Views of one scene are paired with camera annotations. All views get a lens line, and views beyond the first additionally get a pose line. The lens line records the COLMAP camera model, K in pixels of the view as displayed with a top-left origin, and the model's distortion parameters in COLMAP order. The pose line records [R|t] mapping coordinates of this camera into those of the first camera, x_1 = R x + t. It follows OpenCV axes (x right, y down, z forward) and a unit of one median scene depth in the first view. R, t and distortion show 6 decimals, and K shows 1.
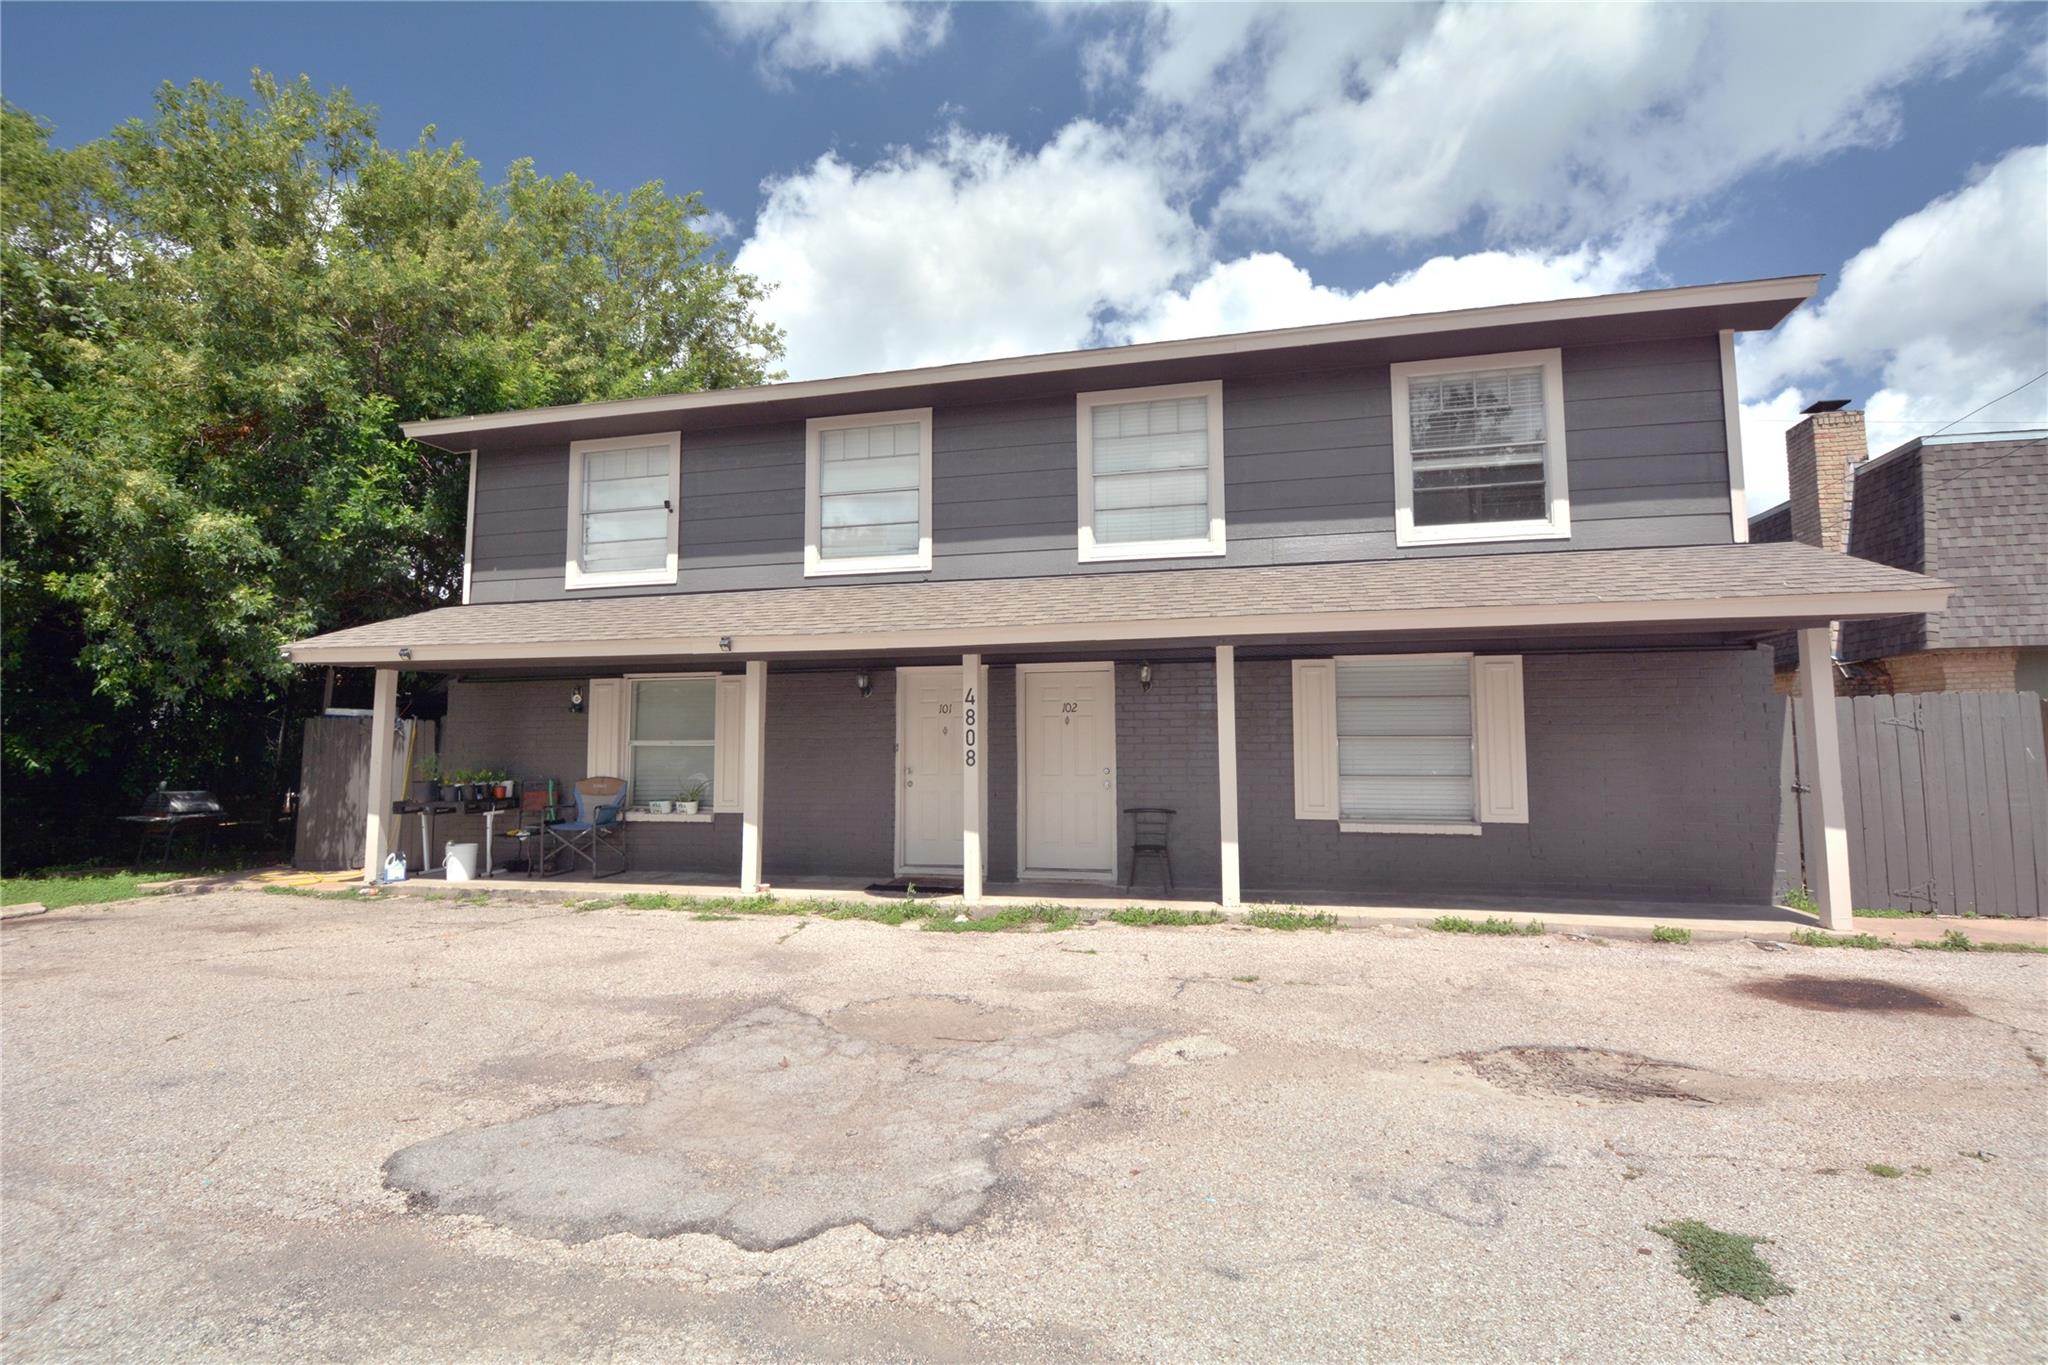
lens RADIAL K [[997.1, 0, 1013.0], [0, 997.1, 678.1], [0, 0, 1]] dist [0.016079, -0.023254]
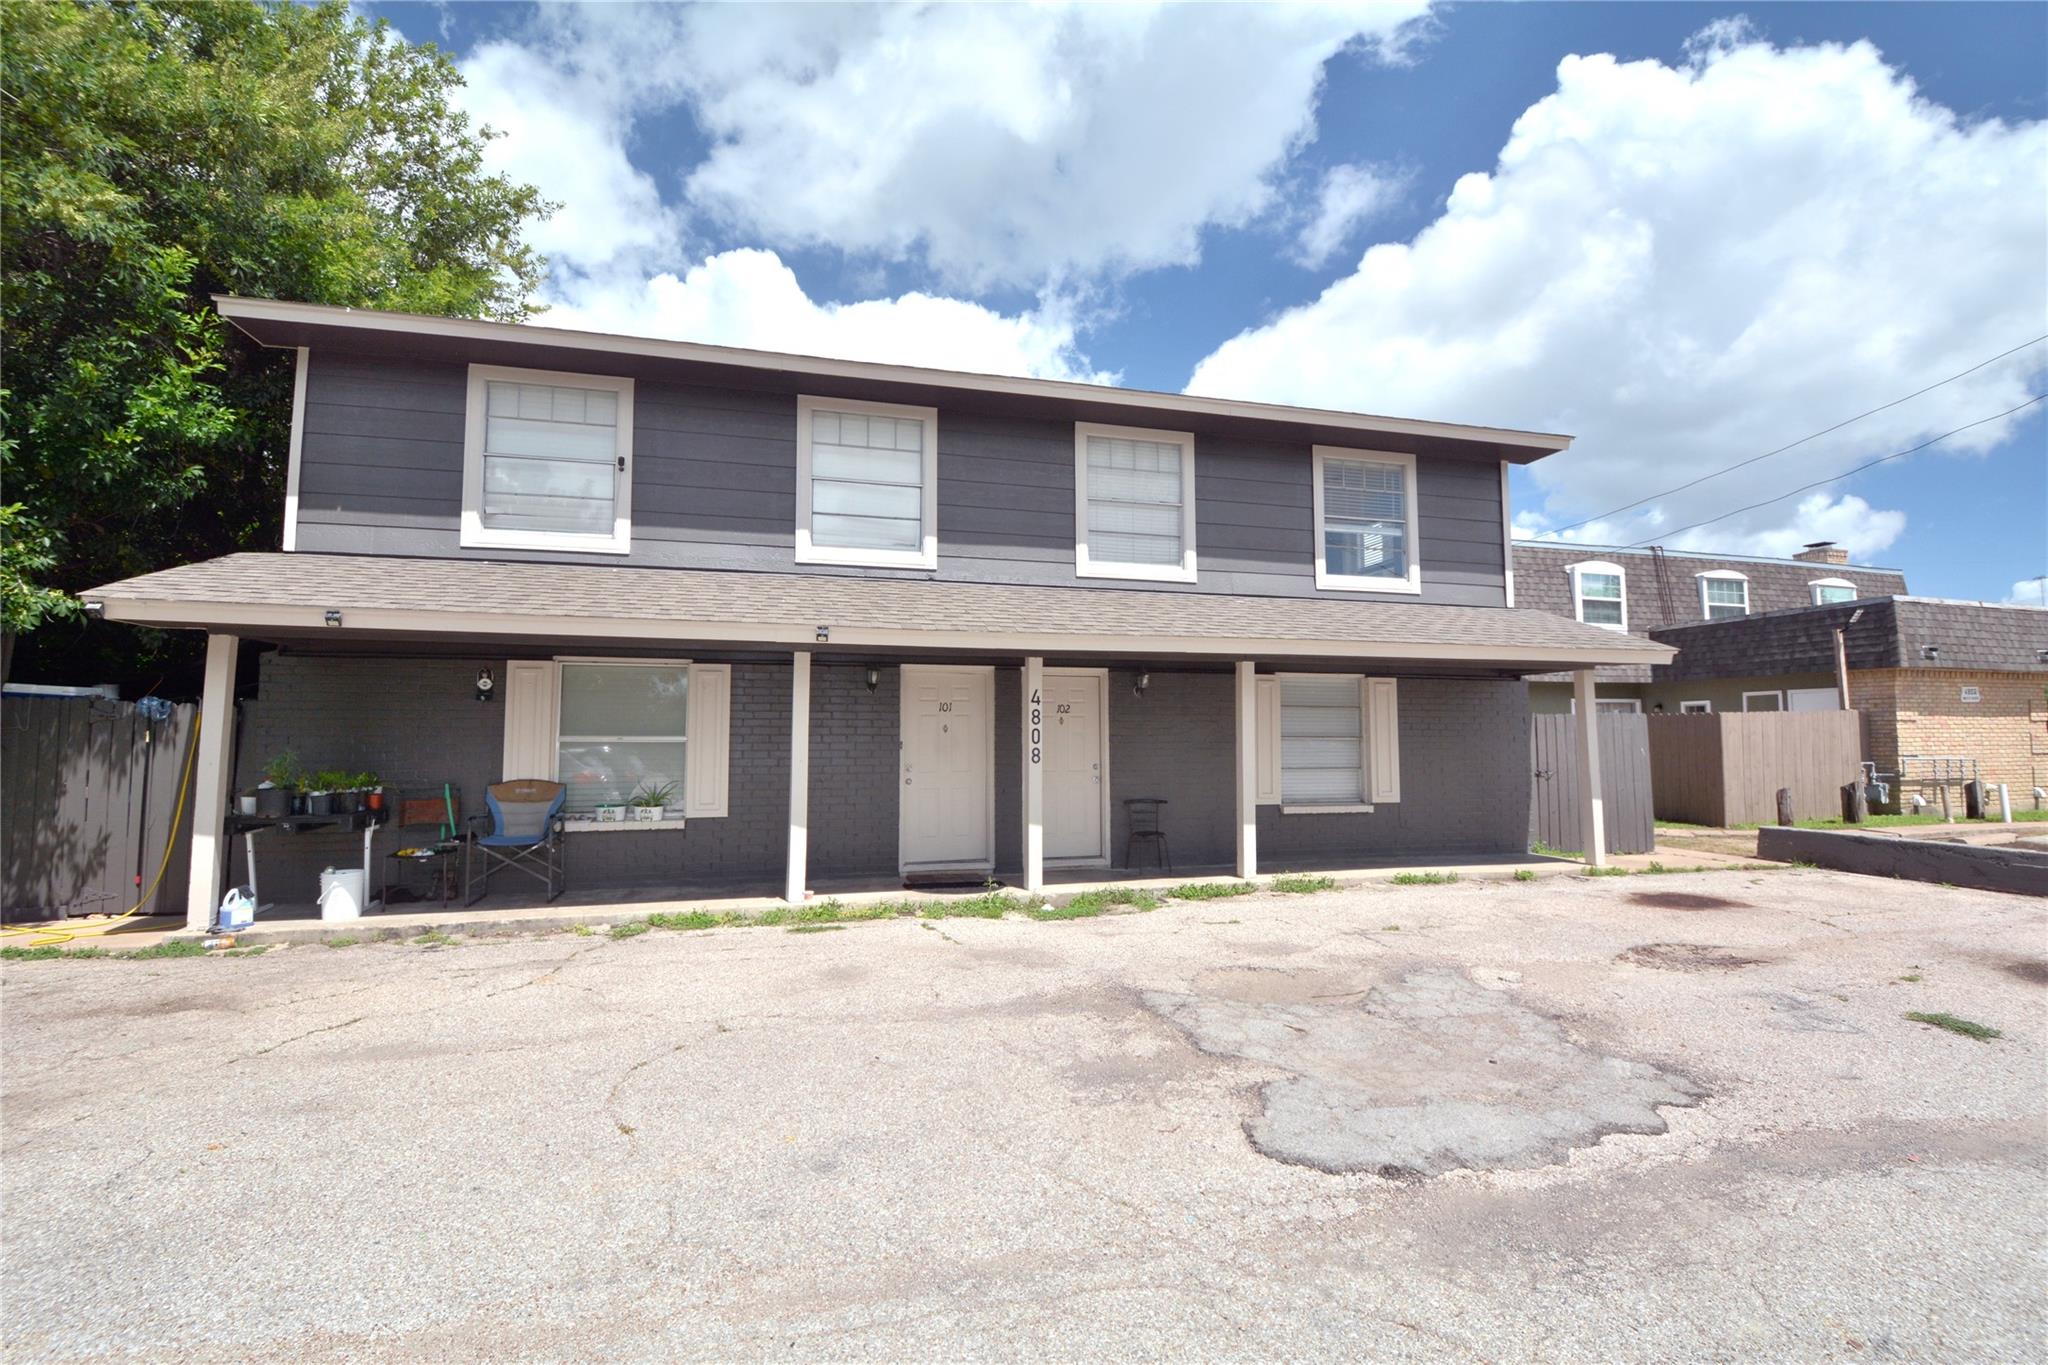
lens RADIAL K [[978.2, 0, 984.4], [0, 978.2, 675.8], [0, 0, 1]] dist [0.013663, -0.031144]
pose [[0.860467, 0.040098, 0.507926, -0.577393], [-0.037182, 0.999182, -0.015891, 0.014186], [-0.508148, -0.005212, 0.861254, 0.131883]]
